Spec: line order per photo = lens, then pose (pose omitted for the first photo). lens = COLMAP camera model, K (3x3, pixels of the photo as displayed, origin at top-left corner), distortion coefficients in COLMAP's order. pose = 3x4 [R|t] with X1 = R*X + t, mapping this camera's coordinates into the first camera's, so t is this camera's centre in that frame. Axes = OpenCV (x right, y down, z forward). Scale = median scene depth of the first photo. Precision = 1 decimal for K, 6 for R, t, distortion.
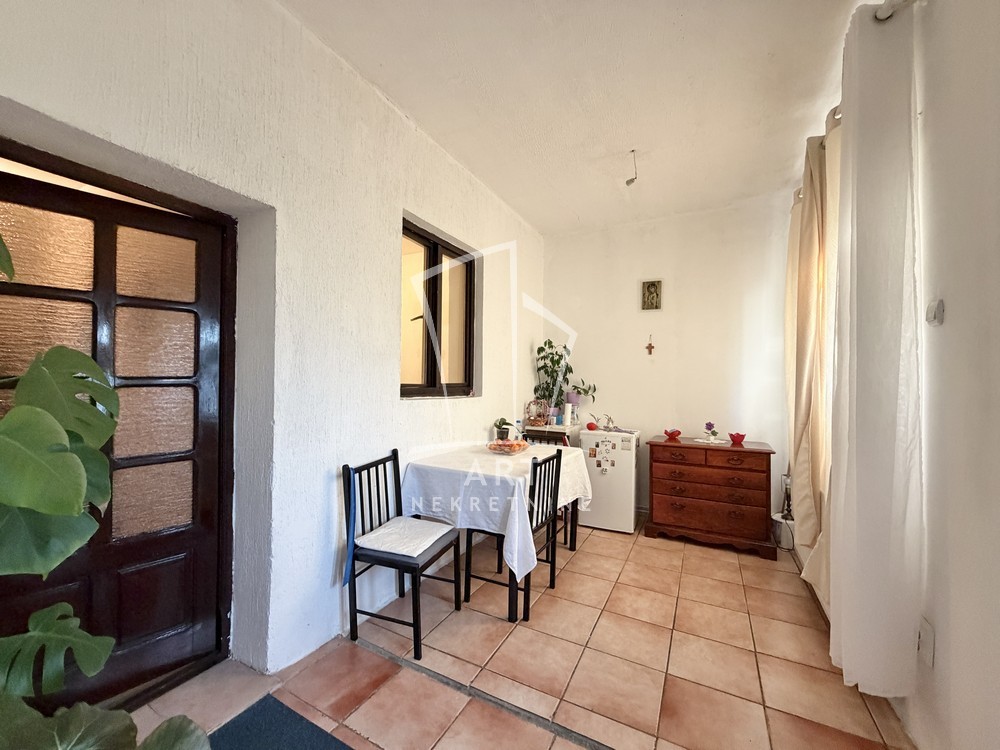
lens RADIAL K [[399.1, 0, 495.8], [0, 399.1, 376.9], [0, 0, 1]] dist [0.000557, 0.000256]
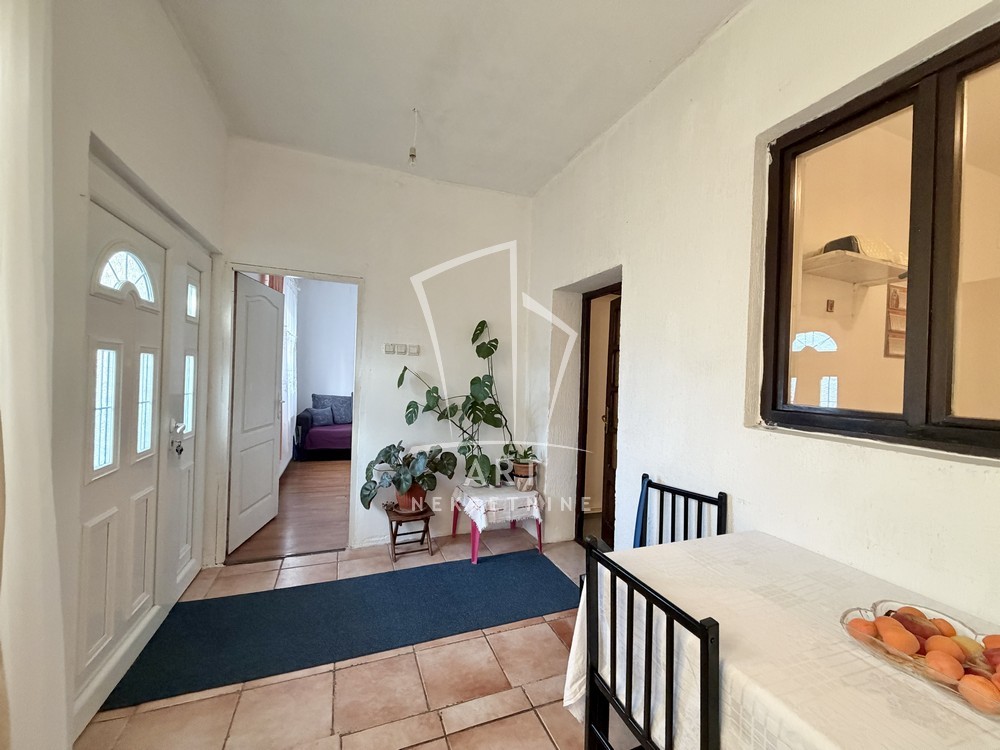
lens RADIAL K [[399.1, 0, 495.8], [0, 399.1, 376.9], [0, 0, 1]] dist [0.000557, 0.000256]
pose [[-0.656614, -0.027065, -0.753741, 0.660344], [-0.030150, 0.999499, -0.009625, -0.009526], [0.753624, 0.016405, -0.657101, 1.380287]]
